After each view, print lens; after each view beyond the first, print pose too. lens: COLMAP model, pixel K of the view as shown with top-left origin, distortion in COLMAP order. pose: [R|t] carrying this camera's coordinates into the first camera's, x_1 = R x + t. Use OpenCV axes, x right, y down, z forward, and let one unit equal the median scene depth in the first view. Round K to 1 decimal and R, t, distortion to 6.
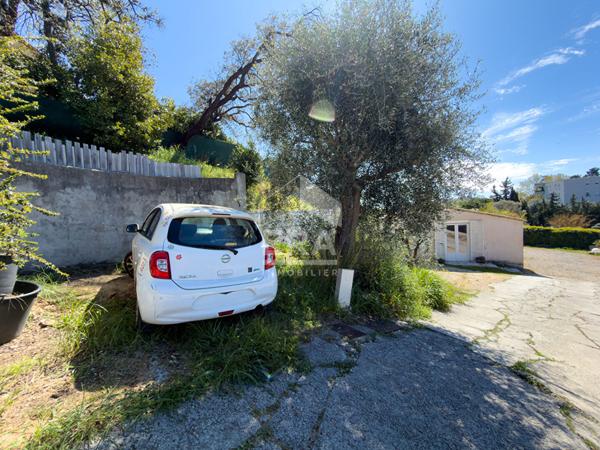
lens RADIAL K [[239.7, 0, 300.0], [0, 239.7, 225.0], [0, 0, 1]] dist [-0.001809, -0.000479]
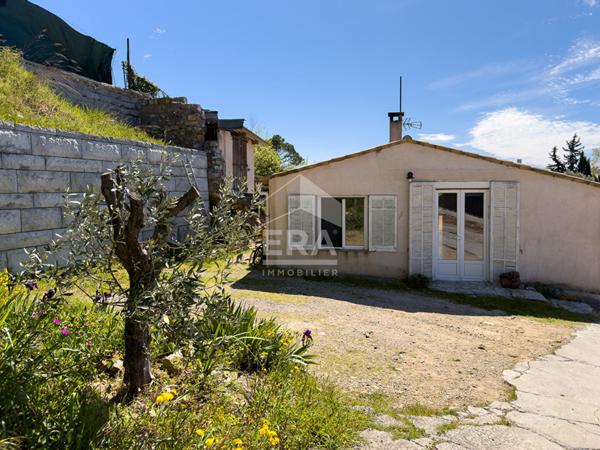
lens RADIAL K [[459.7, 0, 300.0], [0, 459.7, 225.0], [0, 0, 1]] dist [-0.005409, -0.004686]
pose [[0.983611, 0.022441, 0.178900, 0.244431], [-0.029078, 0.998979, 0.034561, 0.033549], [-0.177942, -0.039197, 0.983260, 0.280552]]
